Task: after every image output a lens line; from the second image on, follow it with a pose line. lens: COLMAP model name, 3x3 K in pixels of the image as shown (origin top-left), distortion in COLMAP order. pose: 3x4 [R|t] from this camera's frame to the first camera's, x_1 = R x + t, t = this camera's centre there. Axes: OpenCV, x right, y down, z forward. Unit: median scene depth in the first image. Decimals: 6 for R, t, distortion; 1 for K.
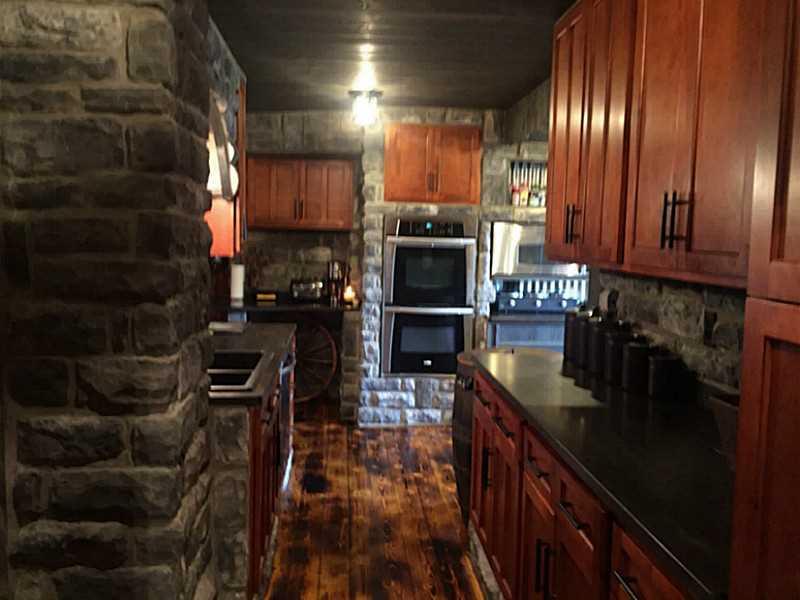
lens RADIAL K [[694.7, 0, 399.8], [0, 694.7, 302.1], [0, 0, 1]] dist [0.070013, -0.102997]
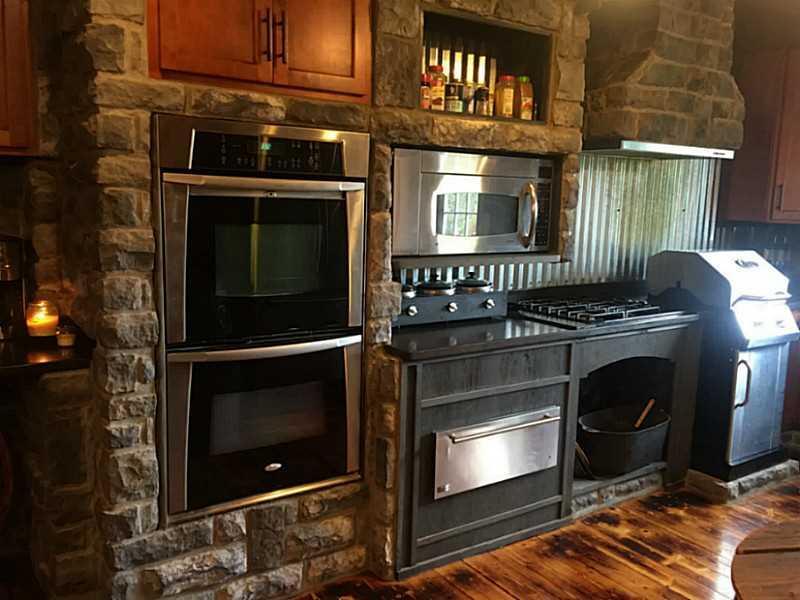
lens RADIAL K [[694.7, 0, 399.8], [0, 694.7, 302.1], [0, 0, 1]] dist [0.070013, -0.102997]
pose [[0.872391, -0.076534, 0.482779, -0.094043], [0.046754, 0.996203, 0.073440, -0.044166], [-0.486567, -0.041497, 0.872657, 0.585618]]
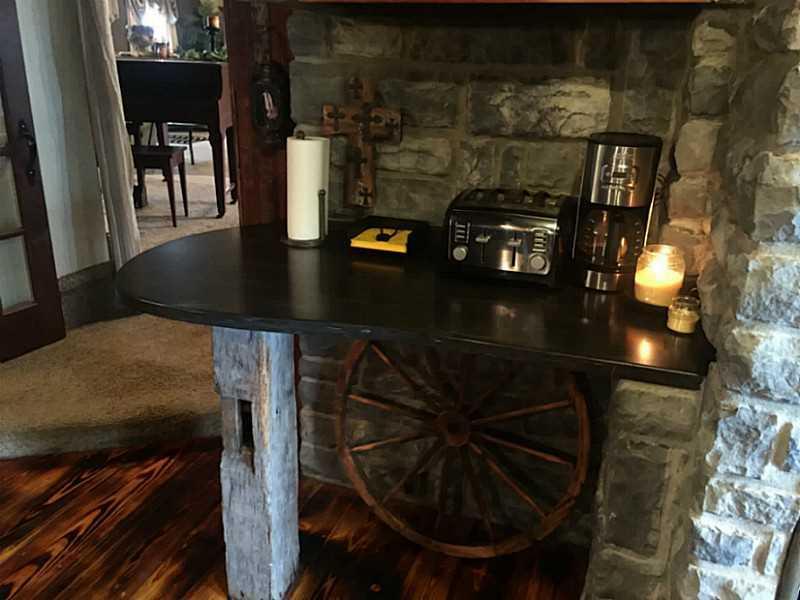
lens RADIAL K [[694.7, 0, 399.8], [0, 694.7, 302.1], [0, 0, 1]] dist [0.070013, -0.102997]
pose [[0.909010, 0.138619, -0.393047, -0.060769], [-0.041647, 0.968559, 0.245272, -0.065237], [0.414689, -0.206585, 0.886203, 0.783956]]
